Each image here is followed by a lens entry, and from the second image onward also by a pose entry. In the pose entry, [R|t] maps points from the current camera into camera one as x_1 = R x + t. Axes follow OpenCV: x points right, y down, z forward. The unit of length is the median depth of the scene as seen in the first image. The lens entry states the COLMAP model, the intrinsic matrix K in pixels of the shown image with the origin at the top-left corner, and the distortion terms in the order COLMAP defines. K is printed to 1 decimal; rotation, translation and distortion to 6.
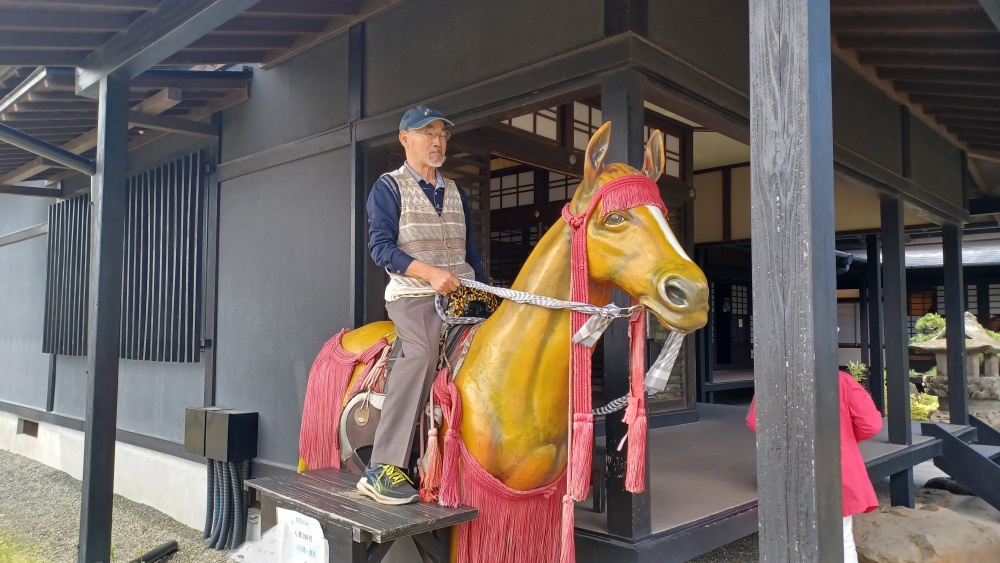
lens RADIAL K [[746.4, 0, 507.0], [0, 746.4, 288.1], [0, 0, 1]] dist [0.098688, -0.133038]
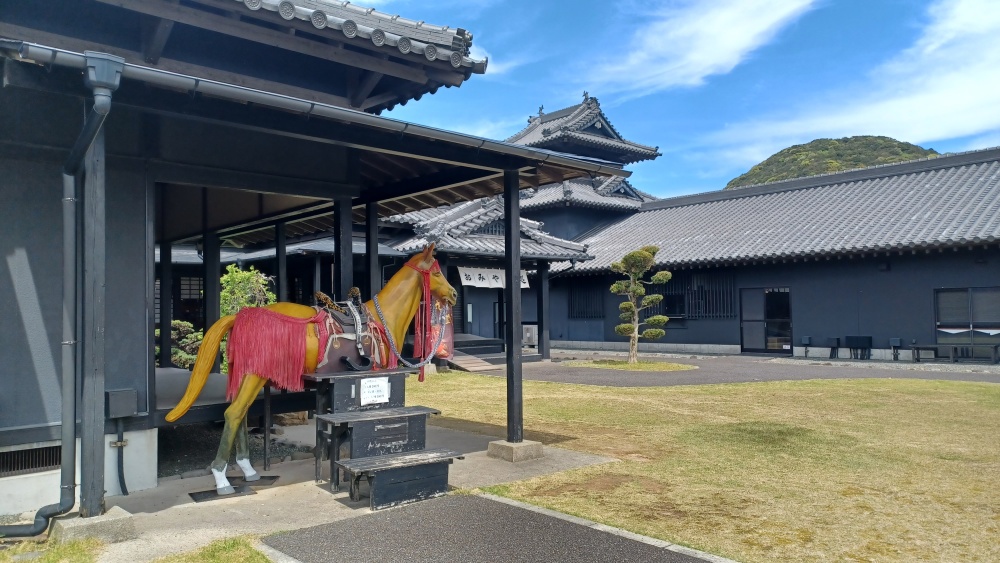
lens RADIAL K [[746.4, 0, 507.0], [0, 746.4, 288.1], [0, 0, 1]] dist [0.098688, -0.133038]
pose [[0.085085, 0.024288, 0.996078, -2.793974], [-0.052519, 0.998422, -0.019859, 0.023037], [-0.994989, -0.050623, 0.086226, 0.351401]]
